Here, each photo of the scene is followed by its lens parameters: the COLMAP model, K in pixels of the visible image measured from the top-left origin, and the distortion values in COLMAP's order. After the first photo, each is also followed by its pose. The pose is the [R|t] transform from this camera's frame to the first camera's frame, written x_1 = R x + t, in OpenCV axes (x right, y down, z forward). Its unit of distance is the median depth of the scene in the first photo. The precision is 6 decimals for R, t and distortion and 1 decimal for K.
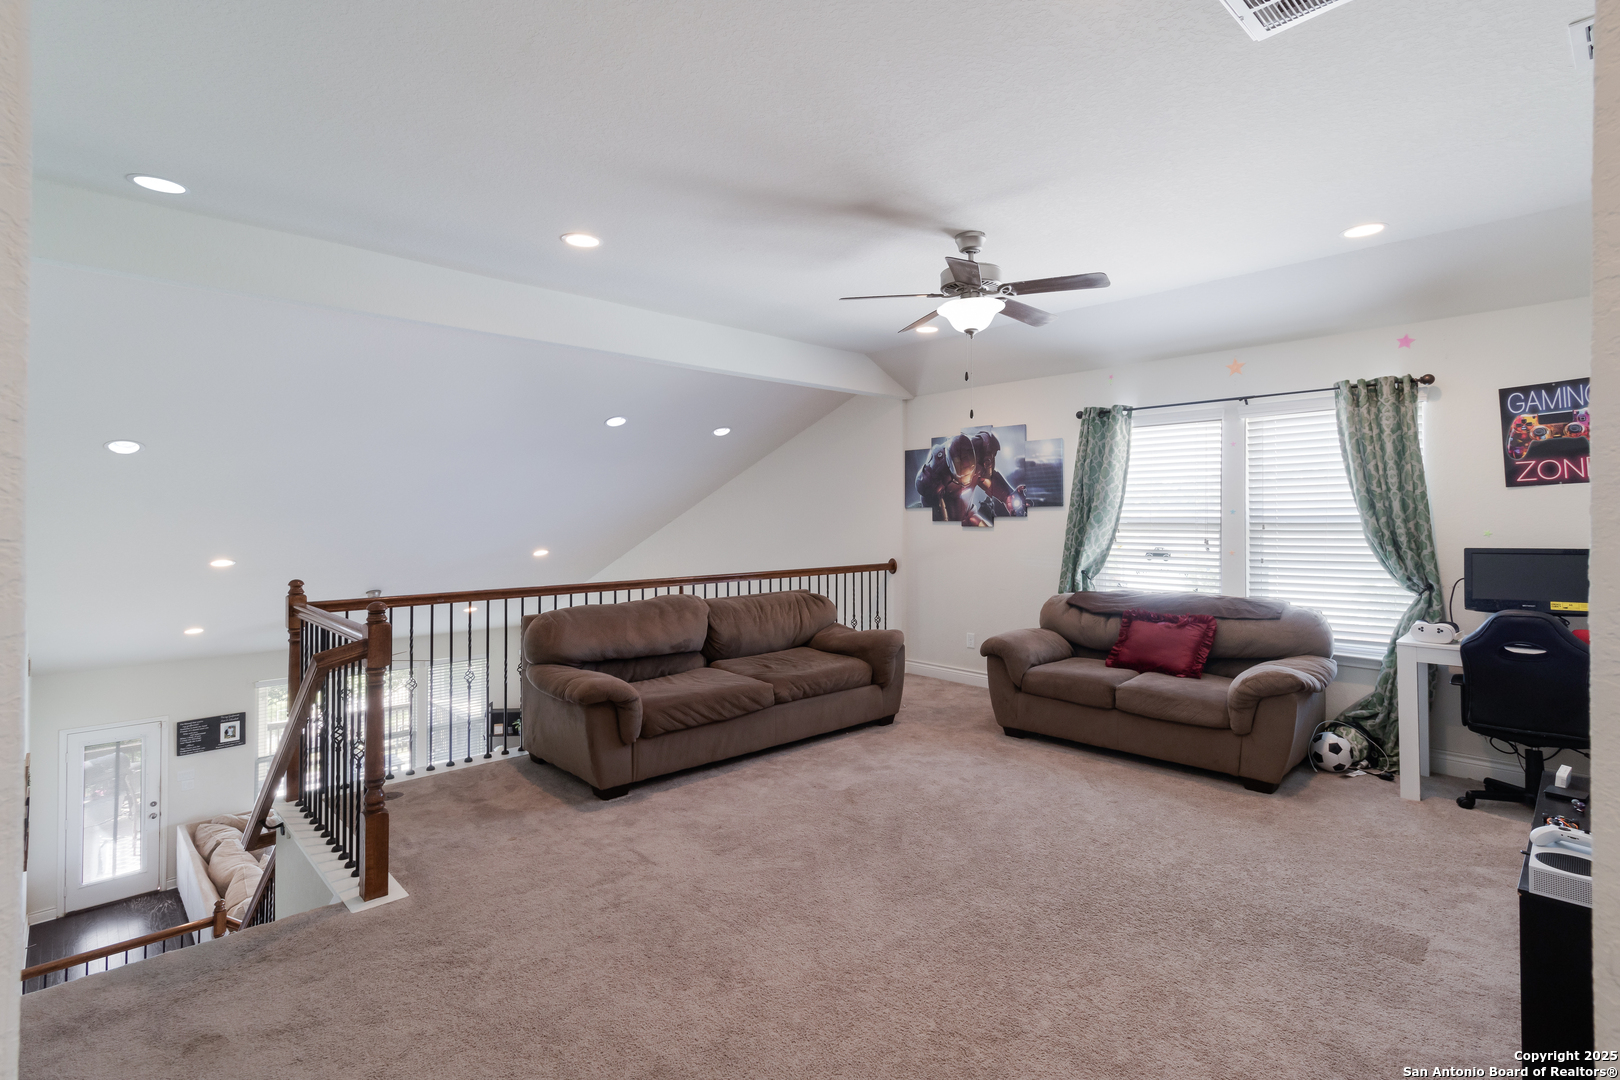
lens RADIAL K [[770.9, 0, 812.5], [0, 770.9, 526.2], [0, 0, 1]] dist [-0.002260, -0.000182]
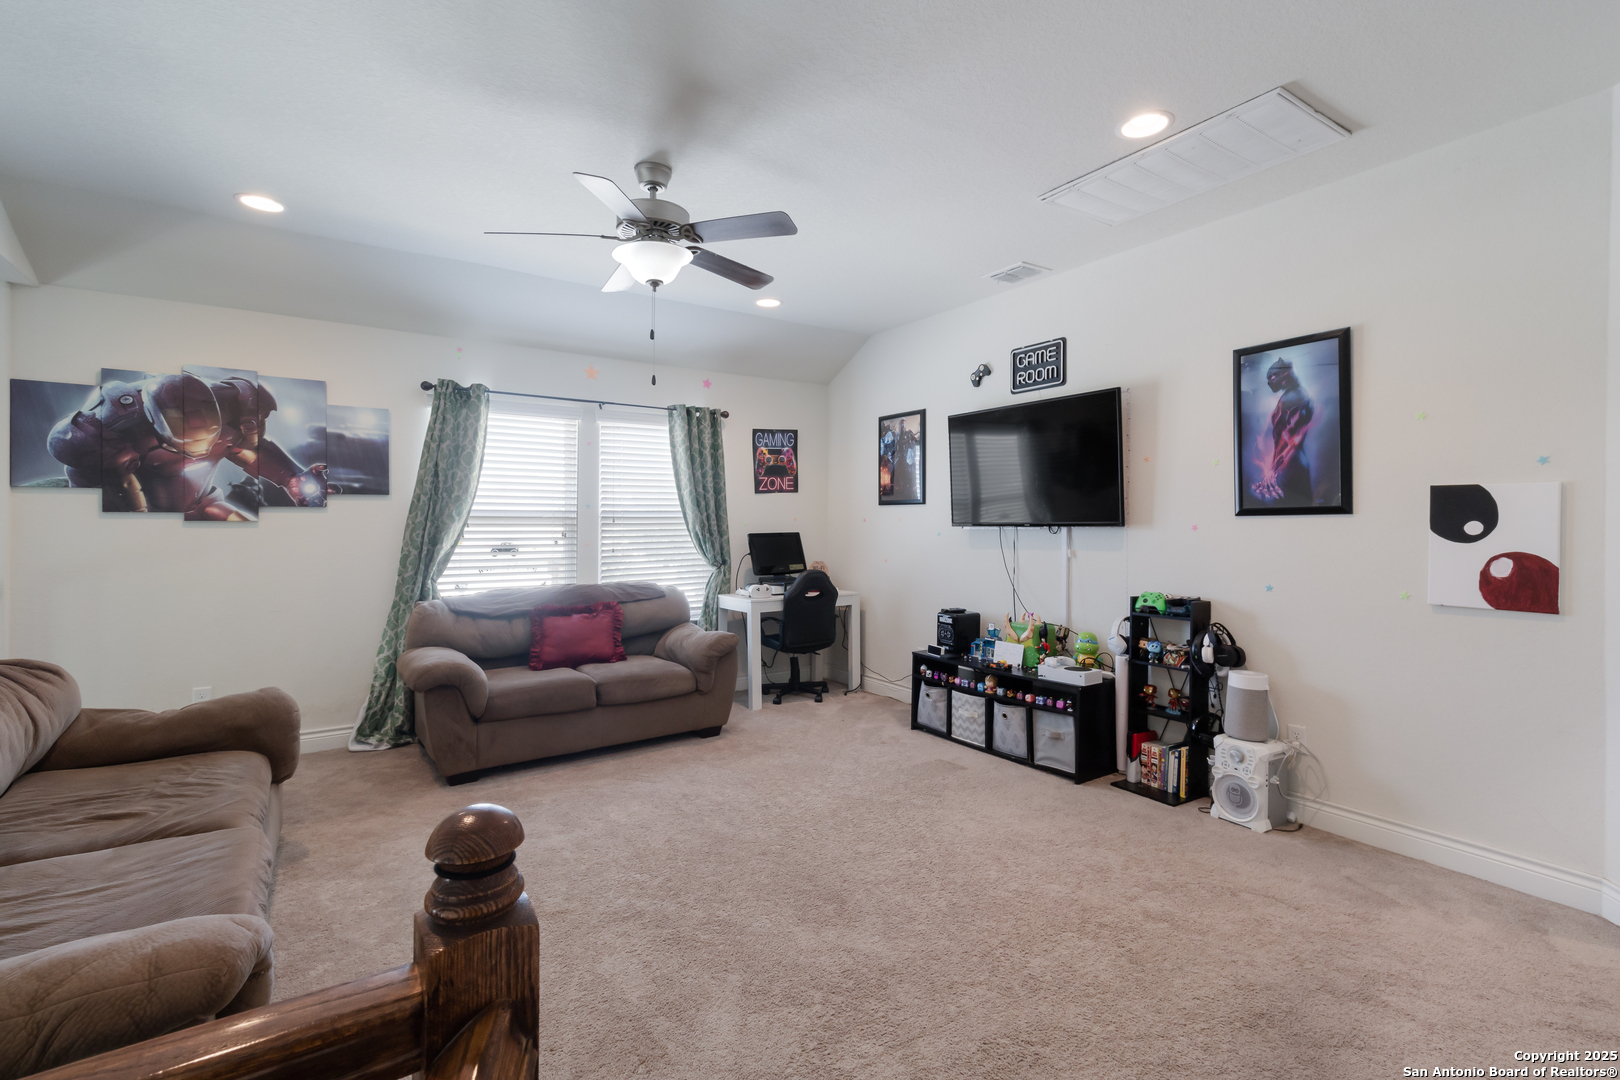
lens RADIAL K [[743.3, 0, 824.4], [0, 743.3, 536.2], [0, 0, 1]] dist [0.010504, 0.000458]
pose [[0.156278, -0.012705, 0.987631, -0.389843], [0.010761, 0.999880, 0.011160, 0.013662], [-0.987654, 0.008883, 0.156396, 0.461711]]
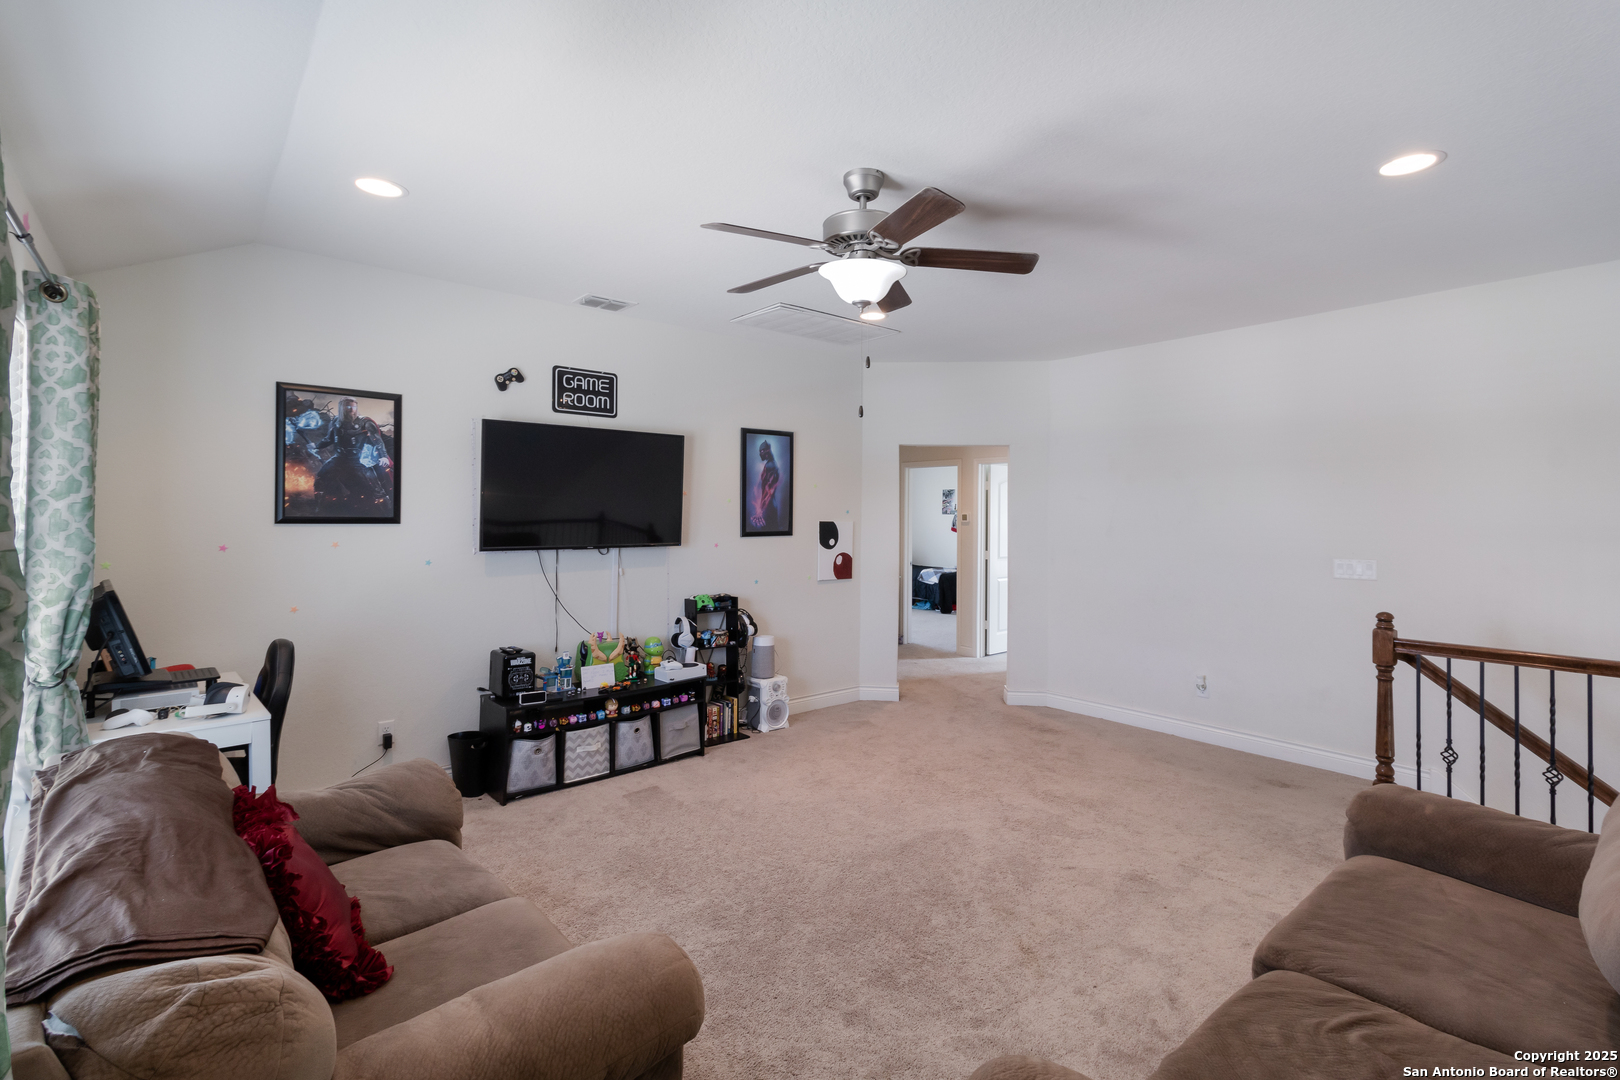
lens RADIAL K [[743.3, 0, 820.8], [0, 743.3, 530.9], [0, 0, 1]] dist [0.010504, 0.000458]
pose [[-0.998323, -0.003739, 0.057772, 0.136328], [-0.001773, 0.999419, 0.034043, -0.033610], [-0.057866, 0.033883, -0.997749, 1.170404]]
